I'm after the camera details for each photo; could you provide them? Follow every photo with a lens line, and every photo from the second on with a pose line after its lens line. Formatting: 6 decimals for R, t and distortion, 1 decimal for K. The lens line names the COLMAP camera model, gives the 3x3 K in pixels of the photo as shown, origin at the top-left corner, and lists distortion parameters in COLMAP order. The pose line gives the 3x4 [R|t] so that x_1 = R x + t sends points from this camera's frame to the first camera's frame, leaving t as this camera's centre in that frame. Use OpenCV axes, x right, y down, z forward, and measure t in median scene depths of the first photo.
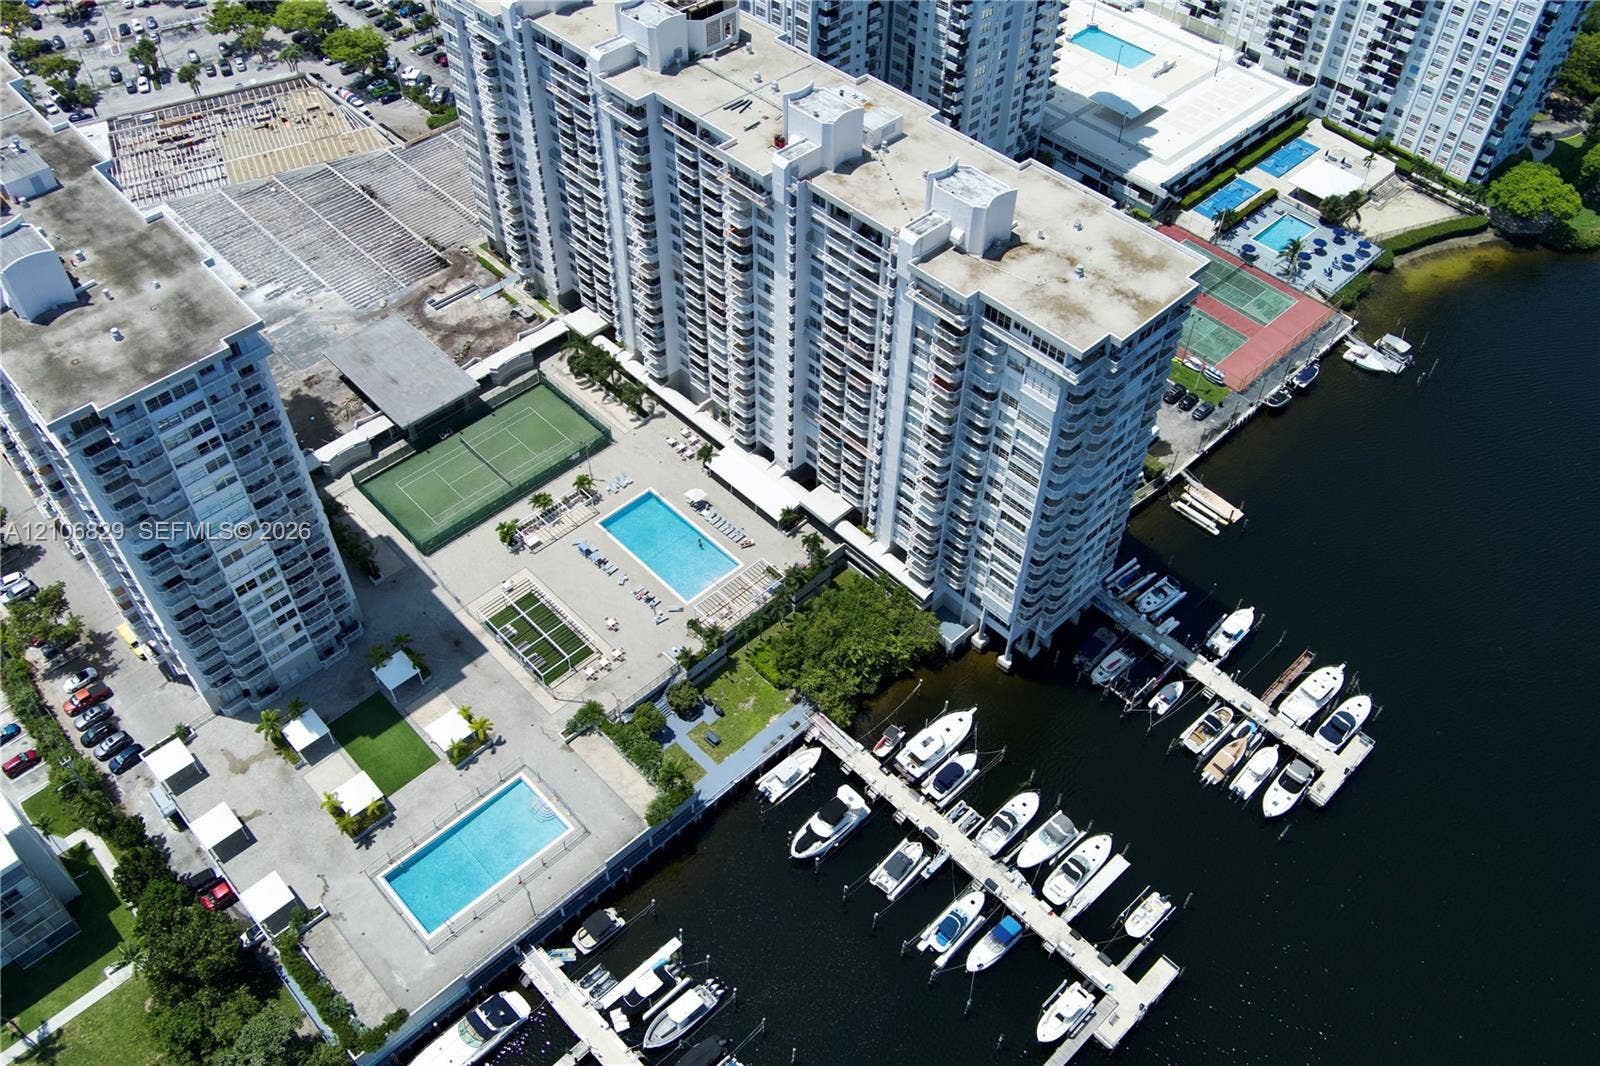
lens RADIAL K [[1297.2, 0, 793.9], [0, 1297.2, 530.8], [0, 0, 1]] dist [-0.085264, 0.041960]
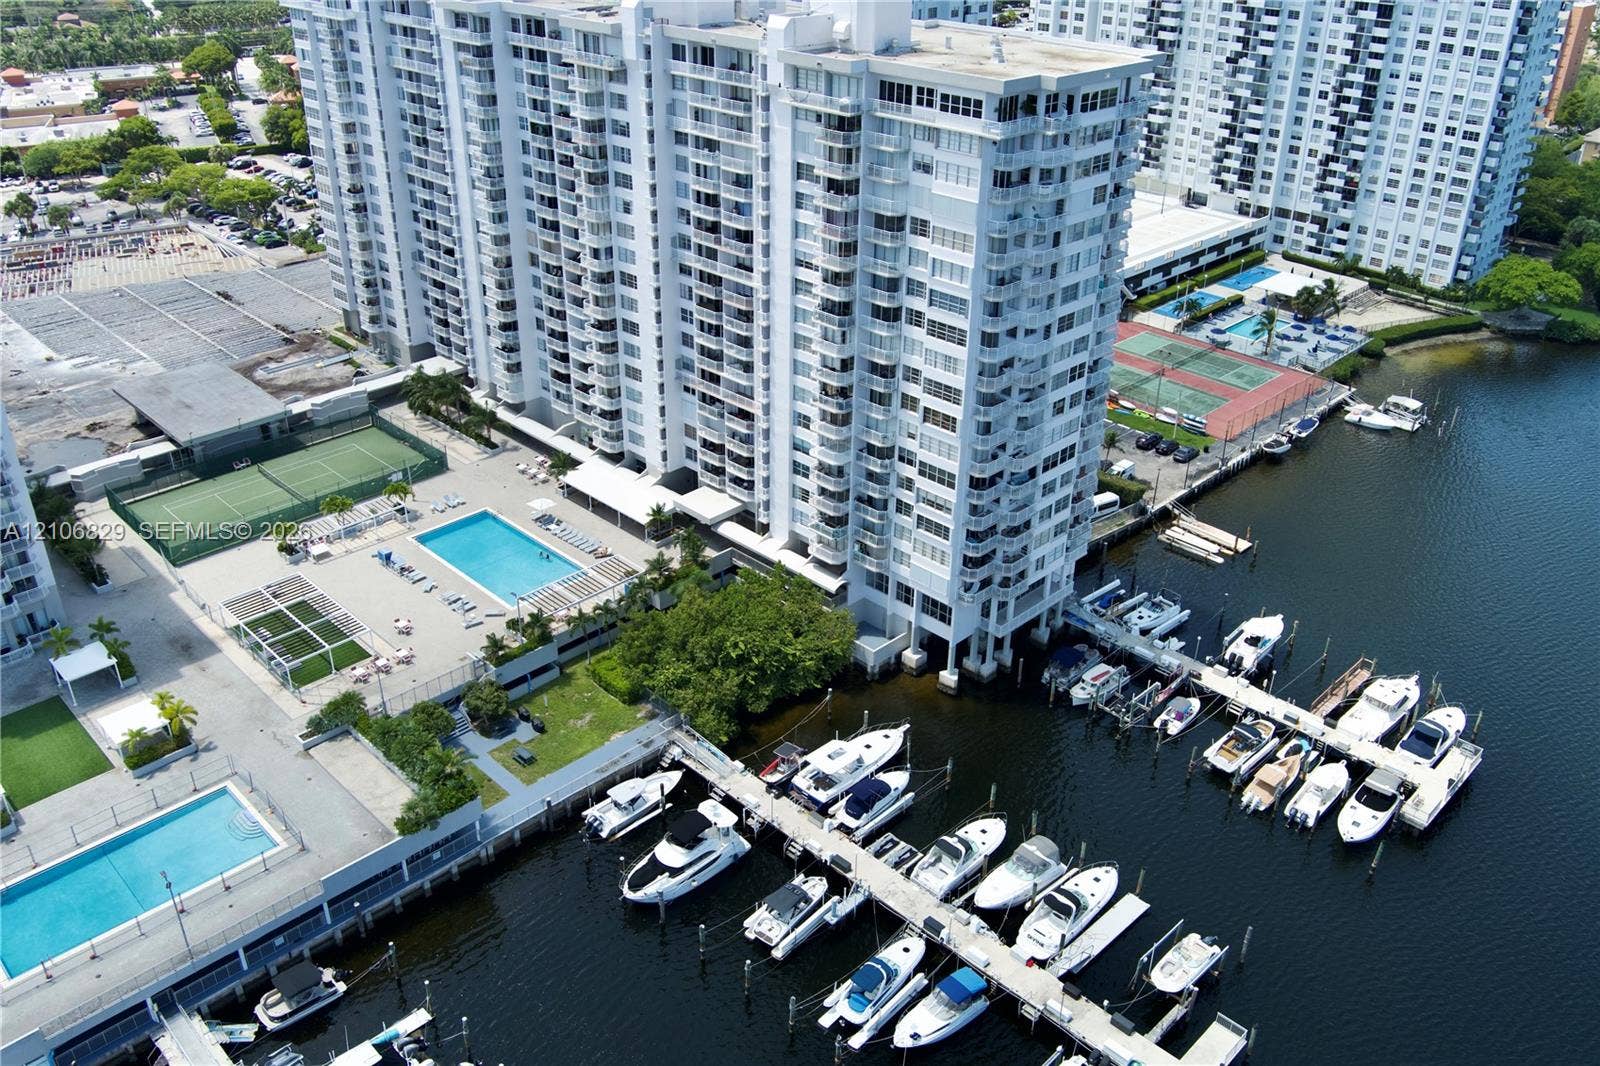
lens RADIAL K [[1297.2, 0, 797.5], [0, 1297.2, 529.5], [0, 0, 1]] dist [-0.085264, 0.041960]
pose [[0.999777, -0.010647, 0.018217, 0.067099], [0.016083, 0.943388, -0.331300, 0.261310], [-0.013658, 0.331519, 0.943350, 0.296515]]
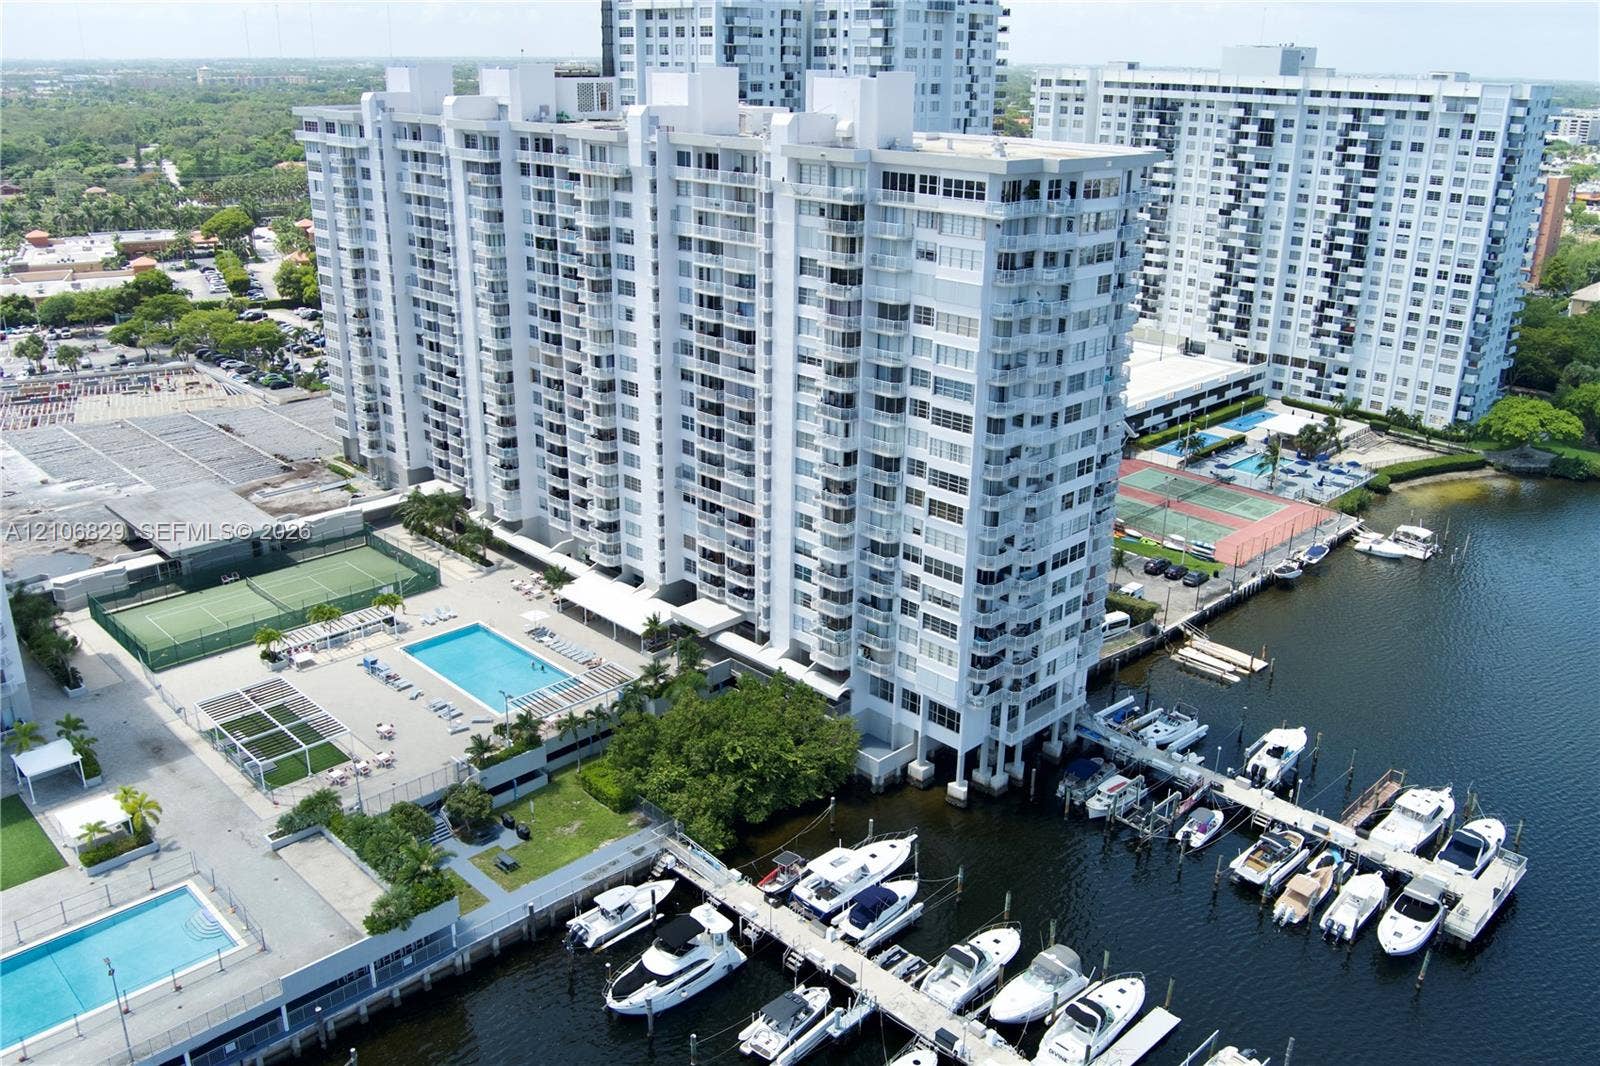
lens RADIAL K [[1297.2, 0, 797.9], [0, 1297.2, 527.1], [0, 0, 1]] dist [-0.085264, 0.041960]
pose [[0.999809, -0.003796, 0.019167, 0.066574], [0.012260, 0.885697, -0.464102, 0.294816], [-0.015214, 0.464249, 0.885574, 0.334951]]
